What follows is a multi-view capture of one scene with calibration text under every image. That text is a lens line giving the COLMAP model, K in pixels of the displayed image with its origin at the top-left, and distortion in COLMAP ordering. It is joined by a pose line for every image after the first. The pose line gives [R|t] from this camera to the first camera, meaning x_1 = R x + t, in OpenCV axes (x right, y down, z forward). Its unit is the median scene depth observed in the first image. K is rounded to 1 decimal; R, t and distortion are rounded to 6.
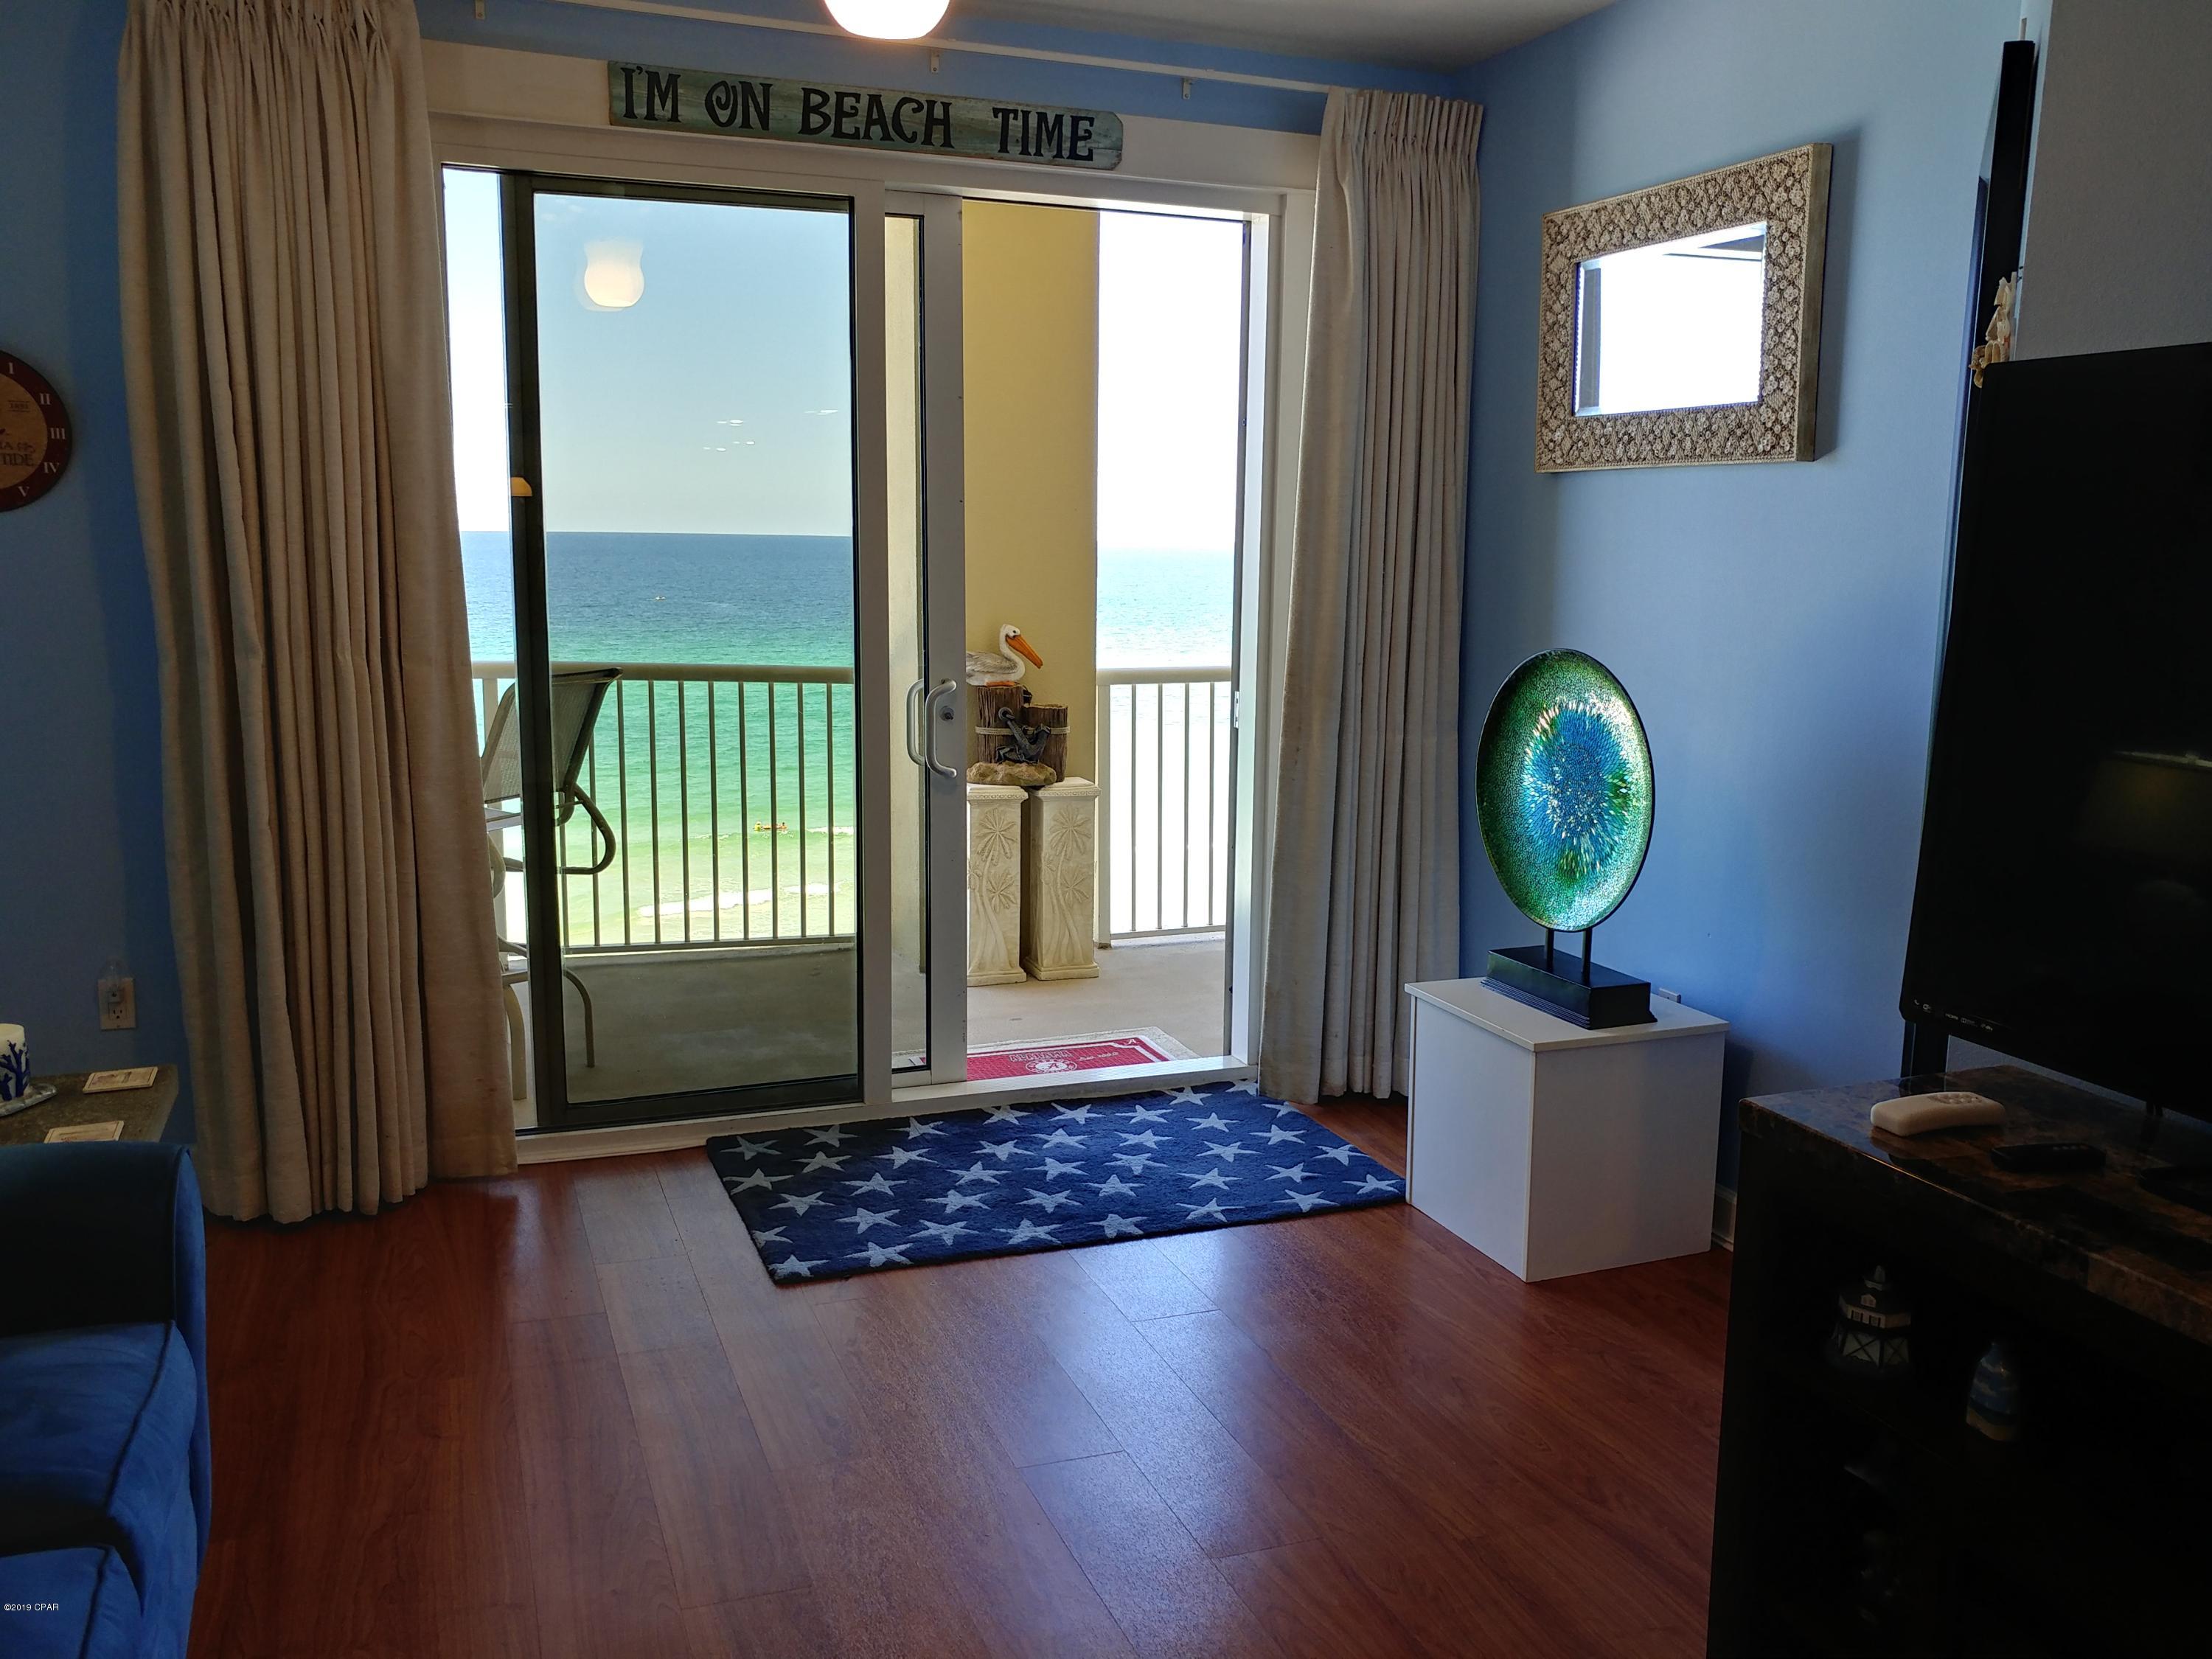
lens RADIAL K [[1767.9, 0, 1114.8], [0, 1767.9, 830.0], [0, 0, 1]] dist [-0.006782, -0.006038]
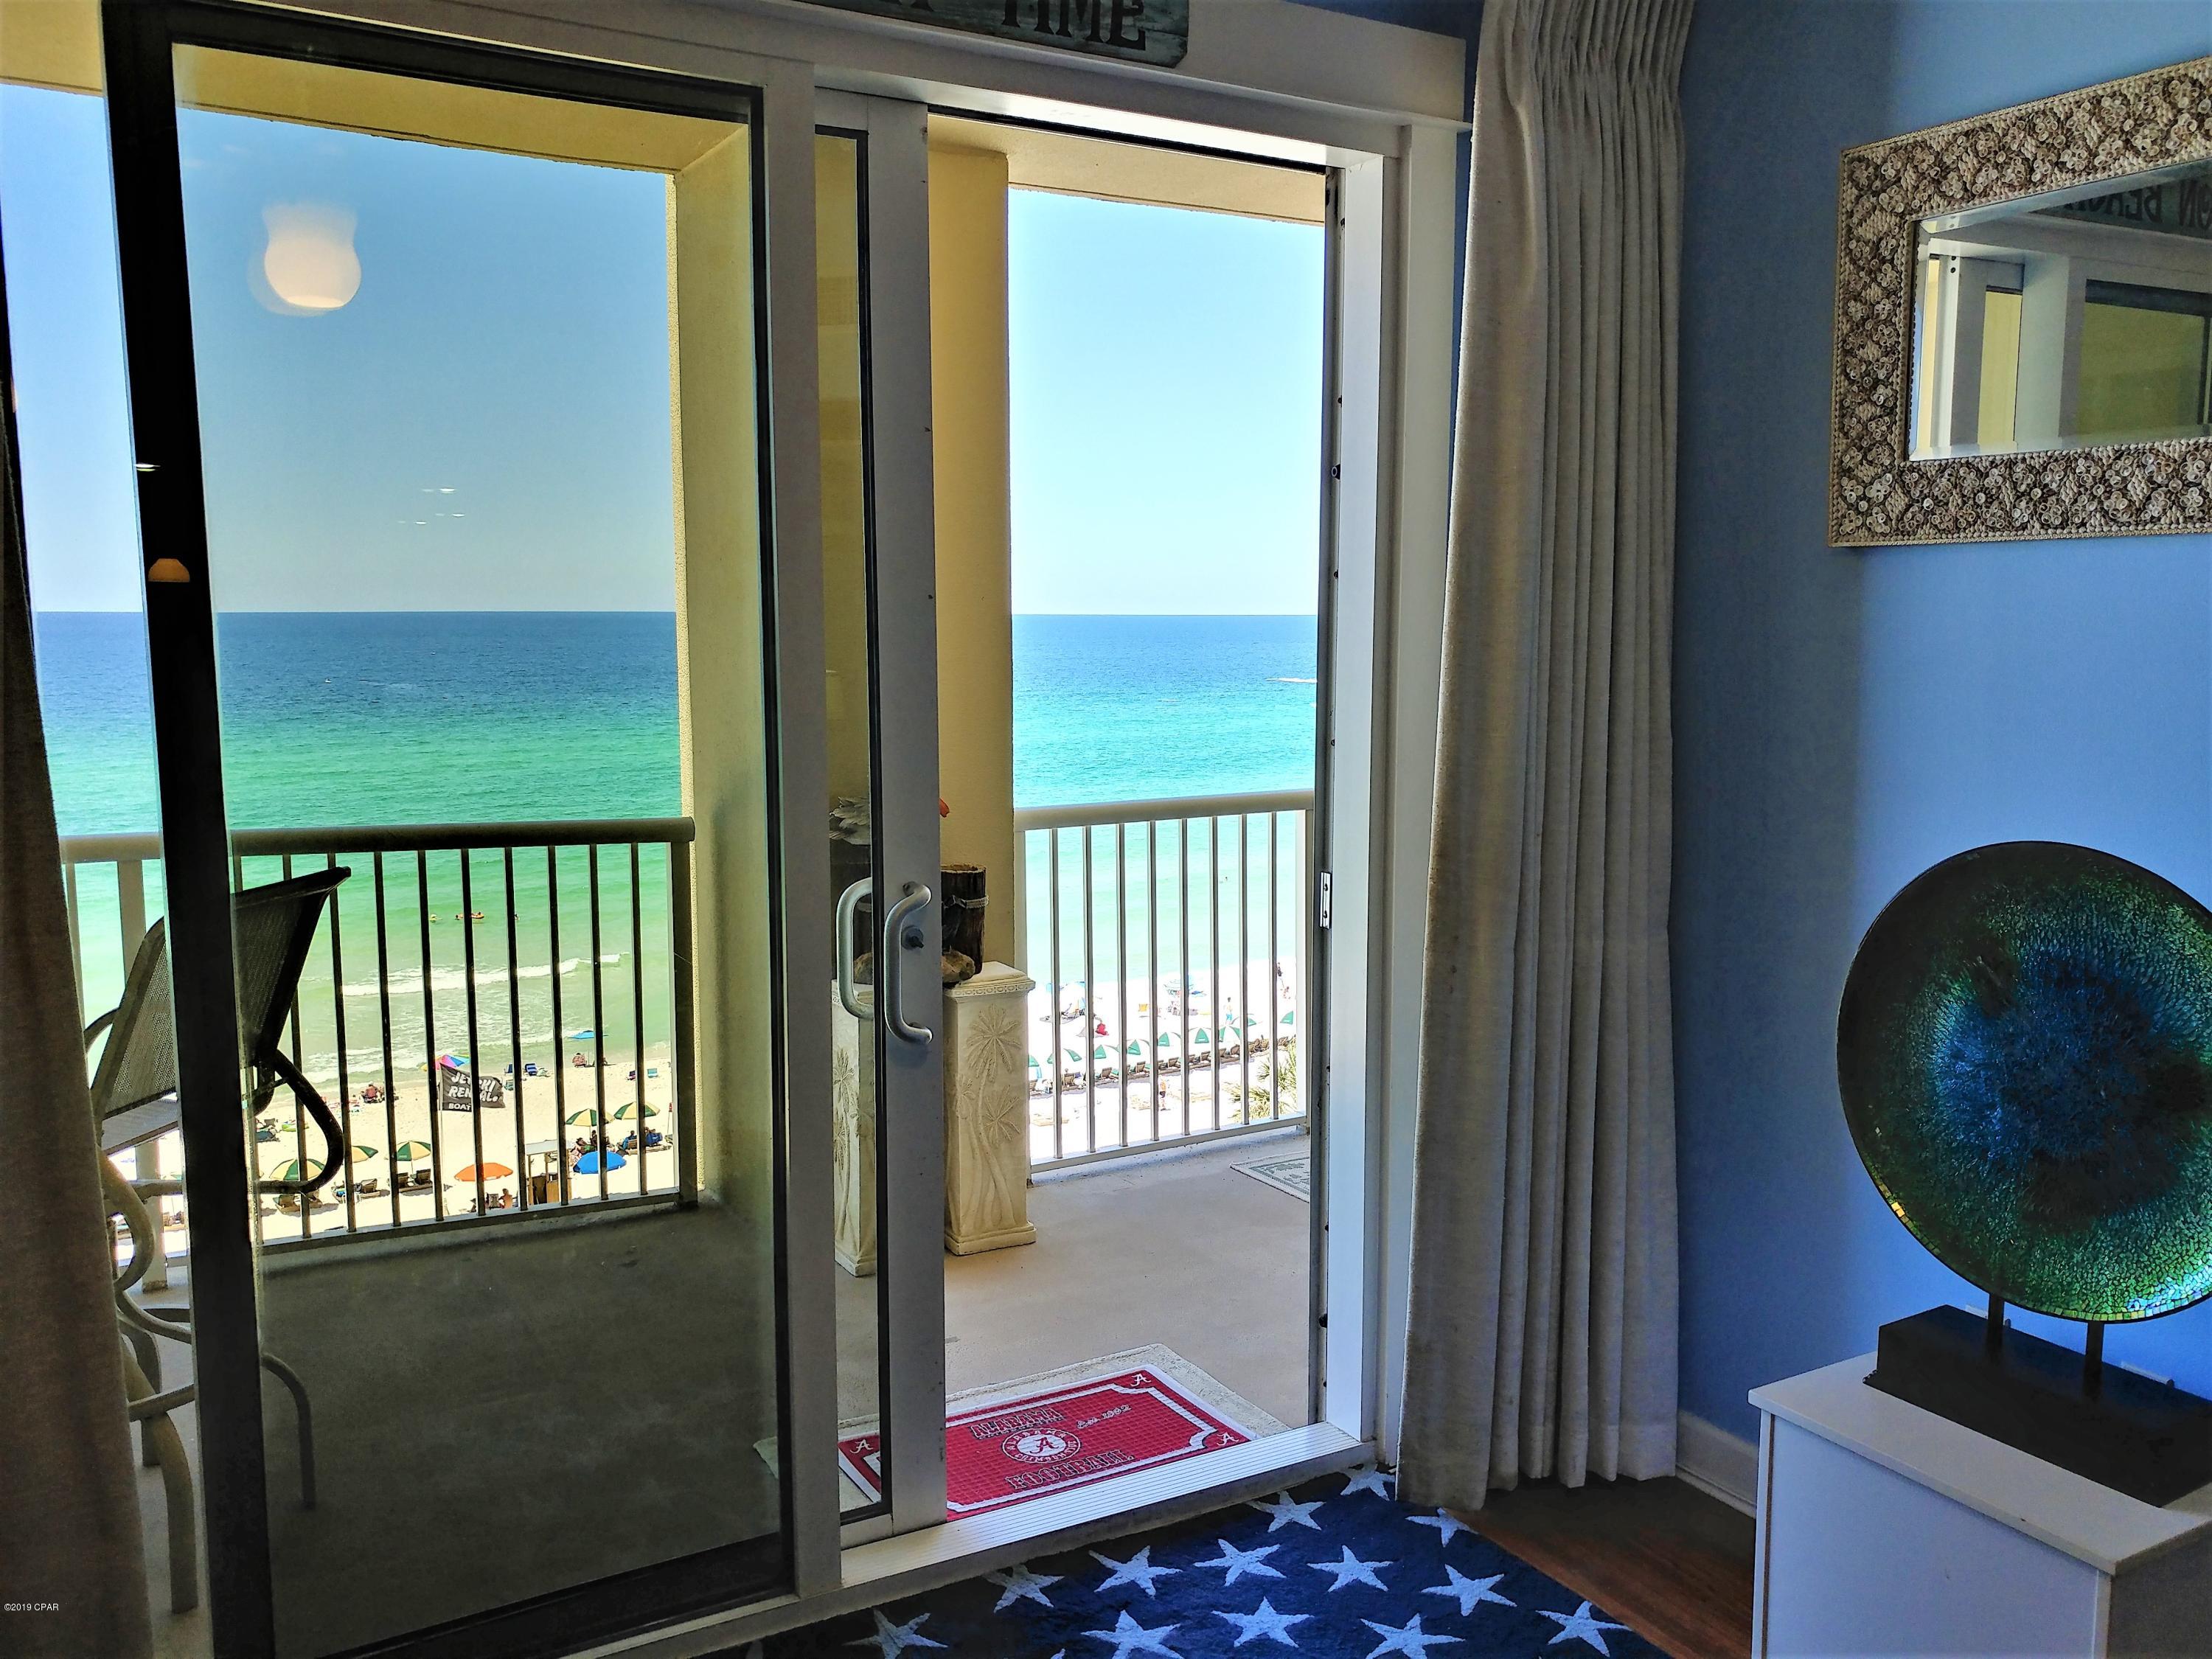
lens RADIAL K [[1788.9, 0, 1096.1], [0, 1788.9, 828.2], [0, 0, 1]] dist [-0.051283, 0.086699]
pose [[0.988972, -0.027385, 0.145550, -0.125638], [0.033424, 0.998672, -0.039208, -0.080438], [-0.144283, 0.043640, 0.988574, 0.390432]]
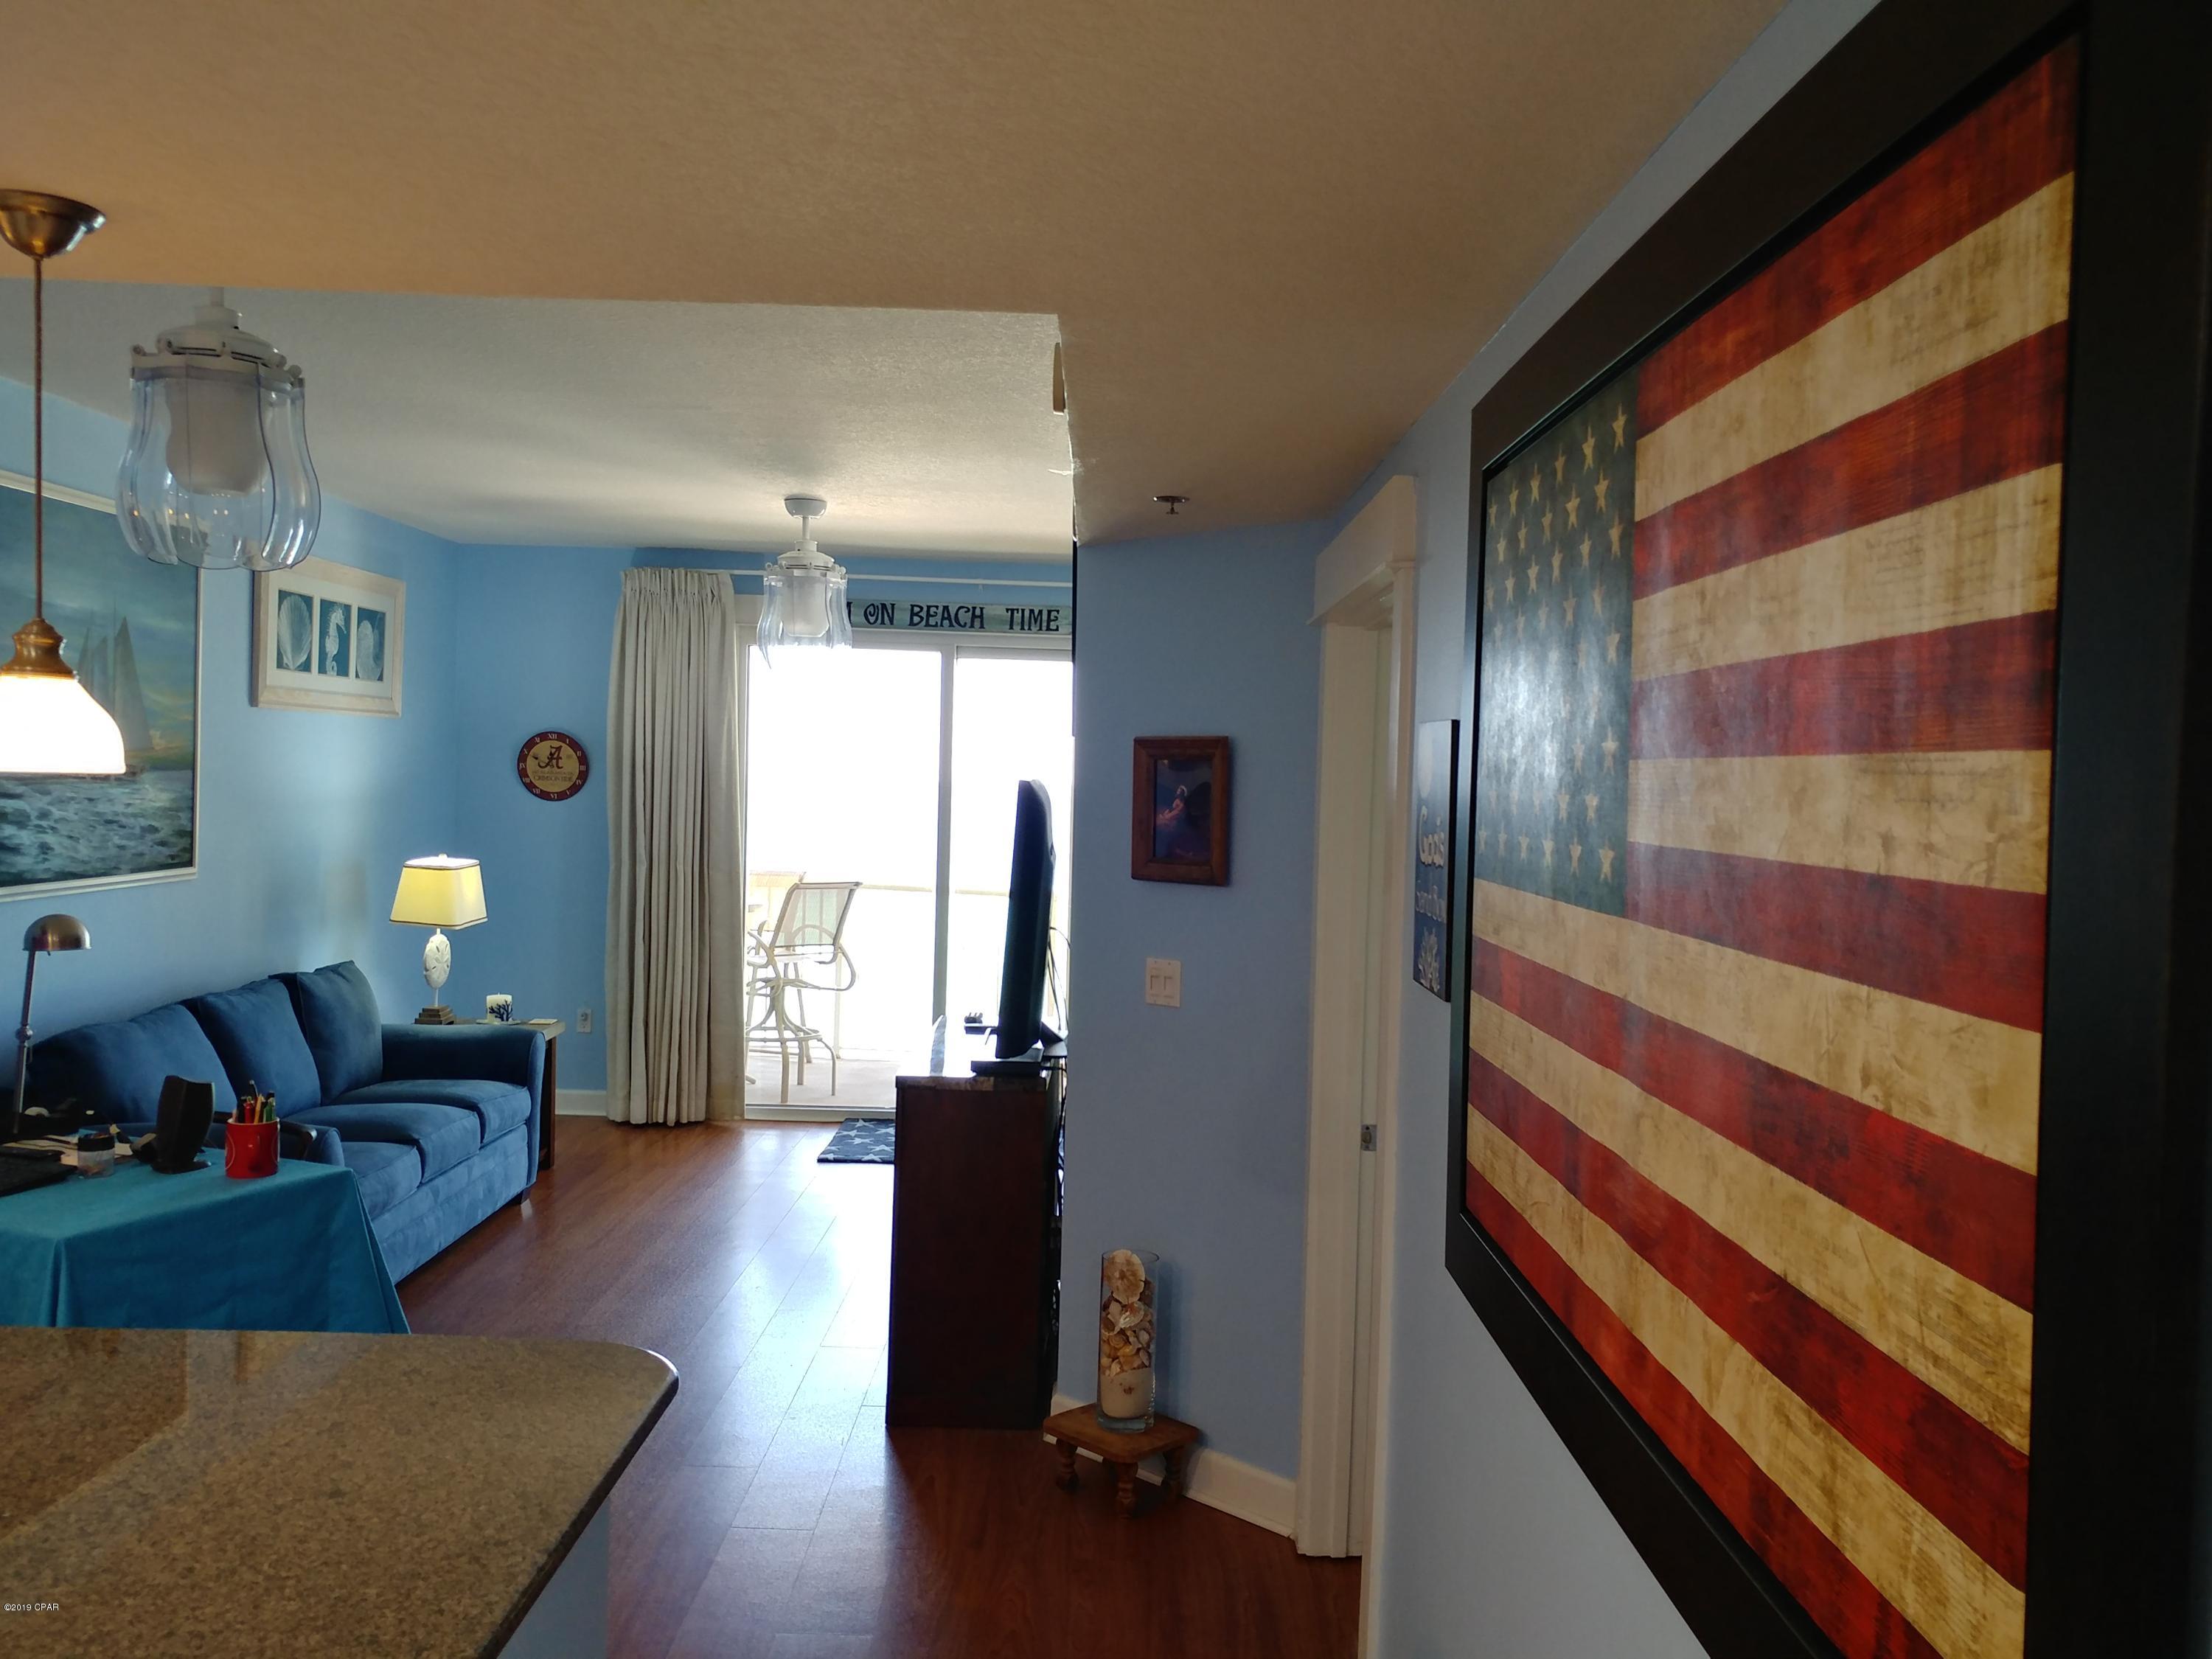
lens RADIAL K [[1820.6, 0, 1229.9], [0, 1820.6, 828.0], [0, 0, 1]] dist [-0.099494, 0.072623]
pose [[0.953424, 0.021499, -0.300865, 0.765354], [-0.063933, 0.989197, -0.131915, 0.091489], [0.294779, 0.145006, 0.944499, -0.804471]]
